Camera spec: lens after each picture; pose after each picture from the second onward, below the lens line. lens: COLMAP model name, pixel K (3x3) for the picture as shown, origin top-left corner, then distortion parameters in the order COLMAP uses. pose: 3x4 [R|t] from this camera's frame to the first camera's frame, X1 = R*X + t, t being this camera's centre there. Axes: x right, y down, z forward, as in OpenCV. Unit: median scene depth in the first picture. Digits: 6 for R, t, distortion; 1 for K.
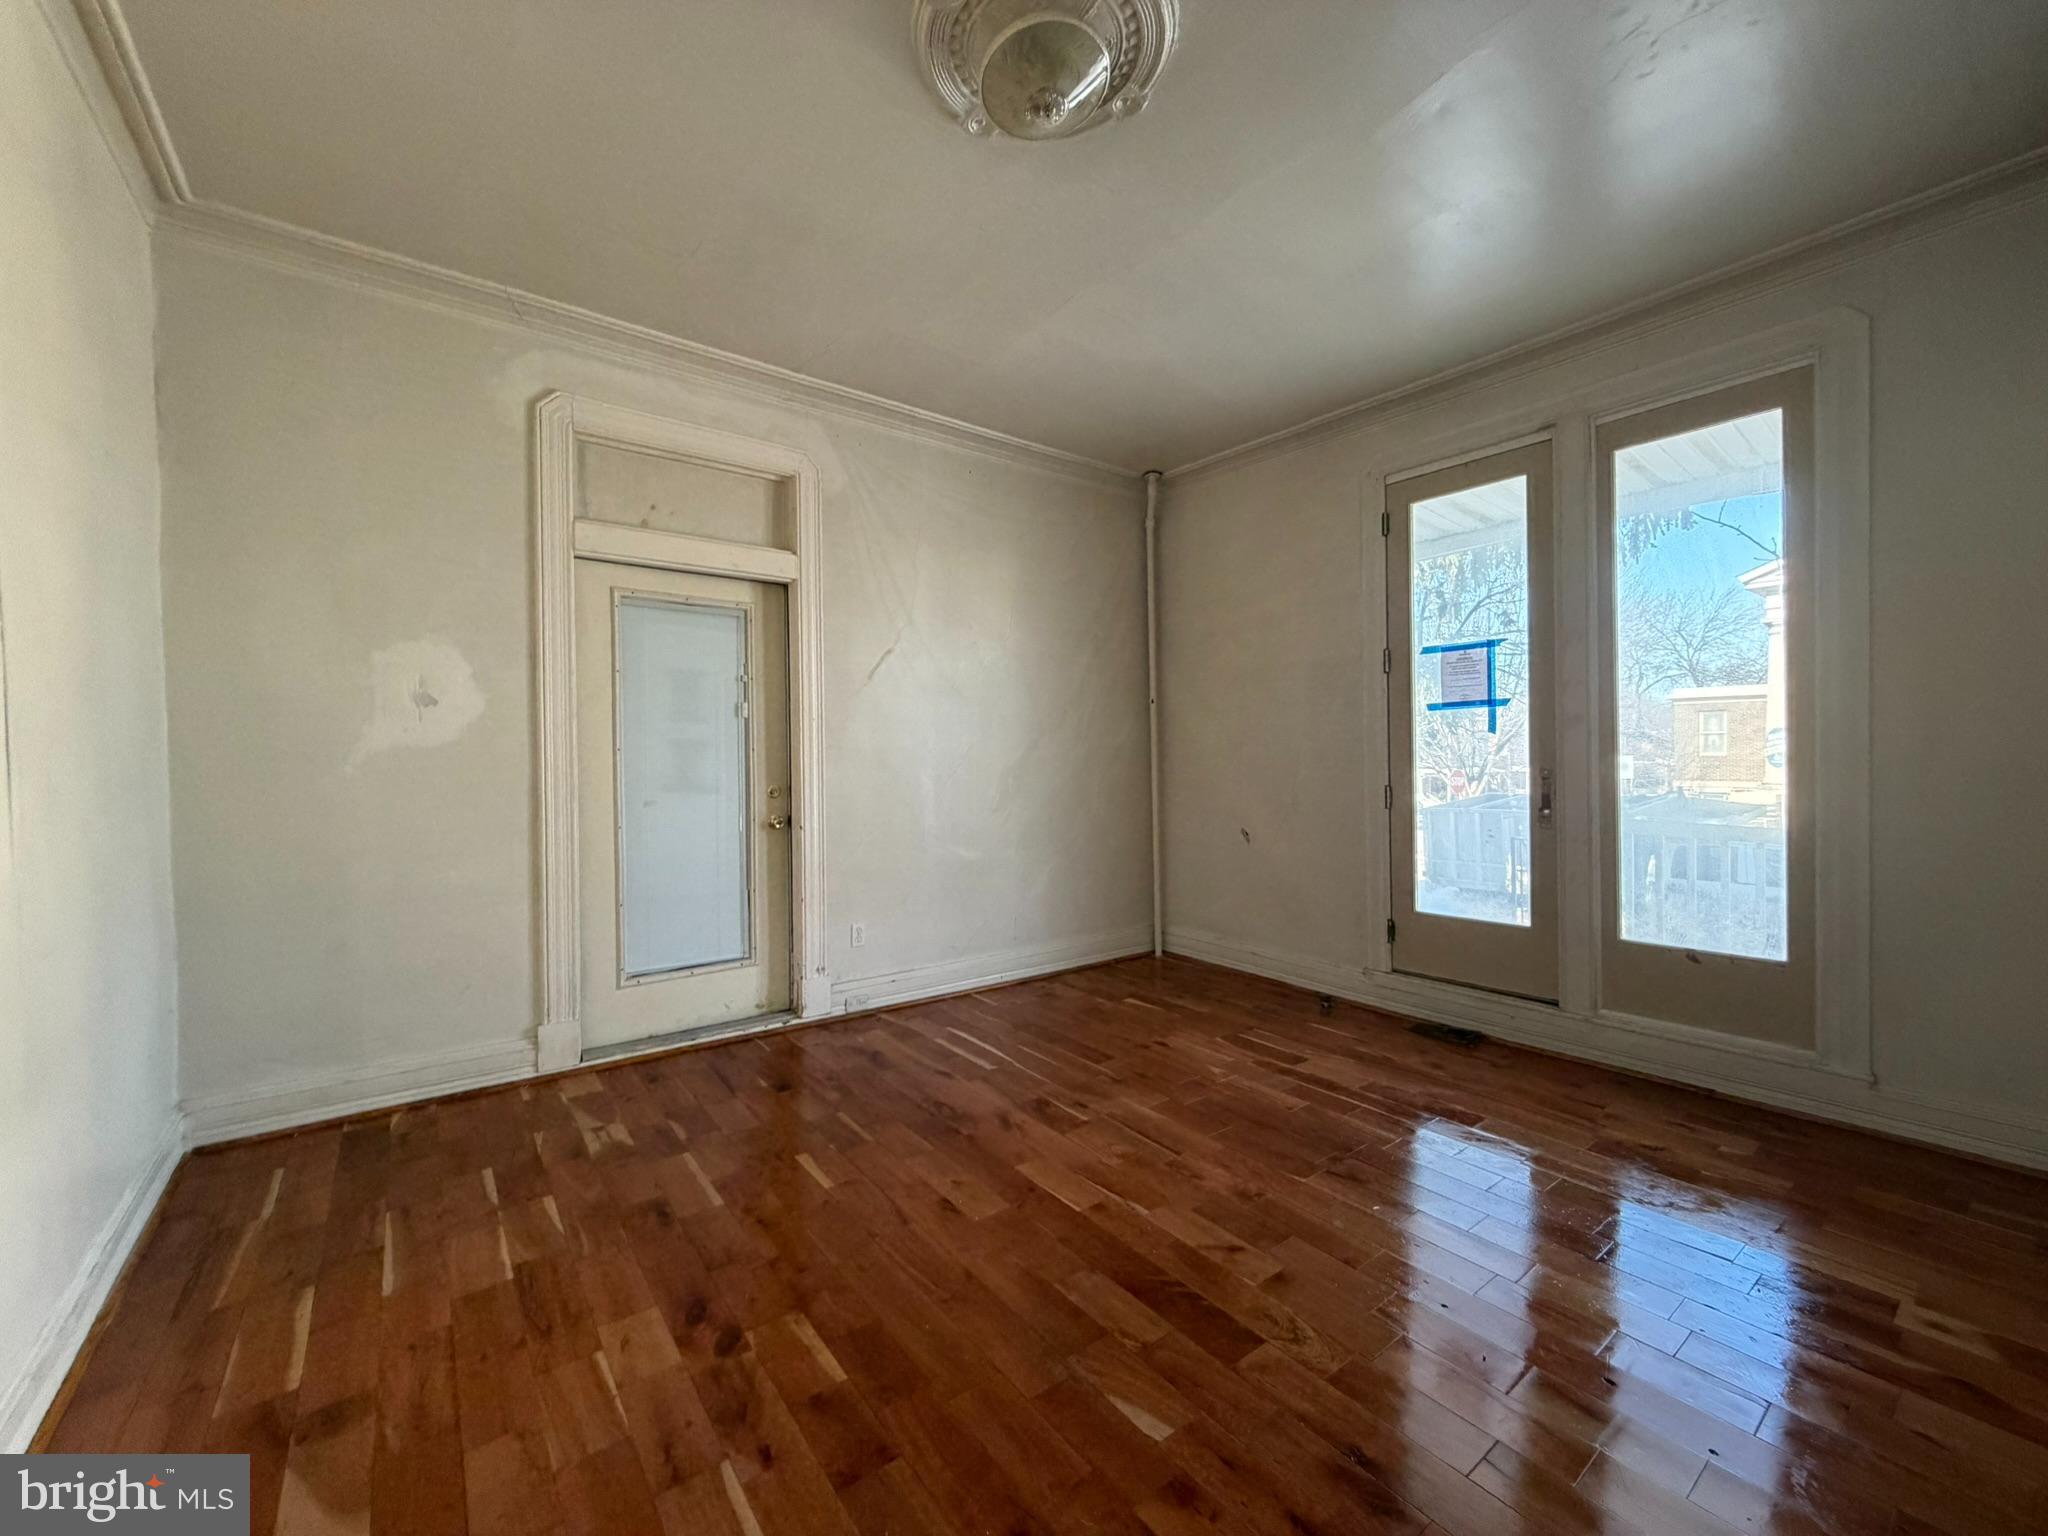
lens RADIAL K [[815.6, 0, 1016.1], [0, 815.6, 770.9], [0, 0, 1]] dist [0.002700, 0.000245]
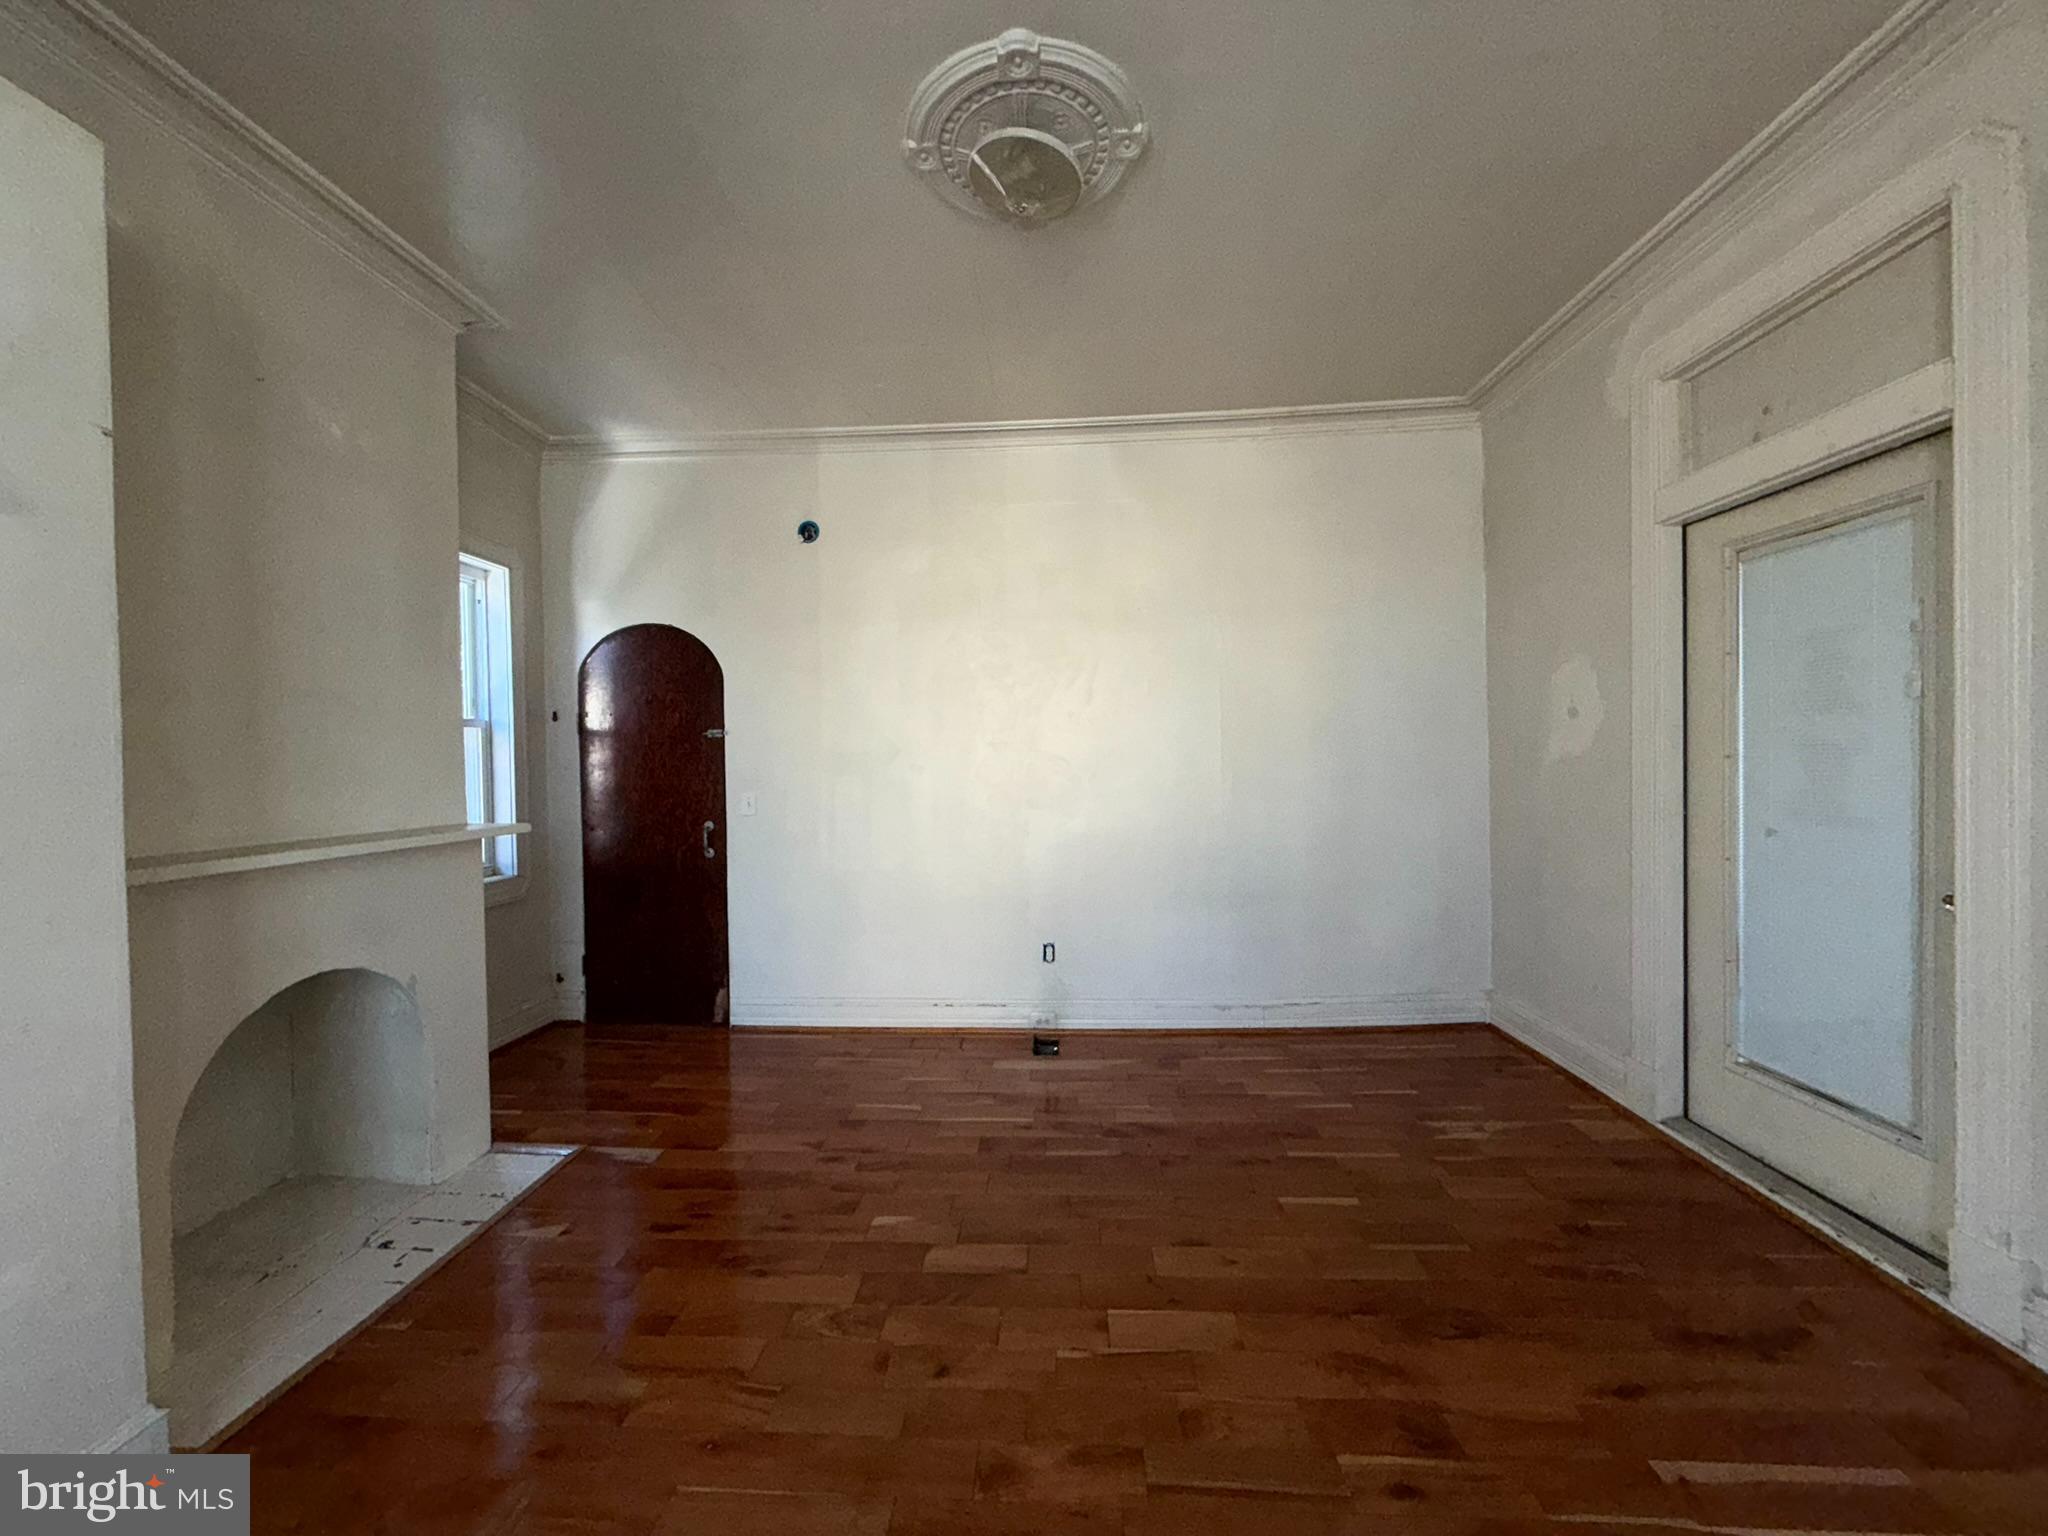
lens RADIAL K [[815.6, 0, 1016.1], [0, 815.6, 770.9], [0, 0, 1]] dist [0.002700, 0.000245]
pose [[-0.650576, 0.025815, -0.759002, 0.509908], [0.006170, 0.999569, 0.028709, -0.037642], [0.759416, 0.013994, -0.650455, 0.965583]]
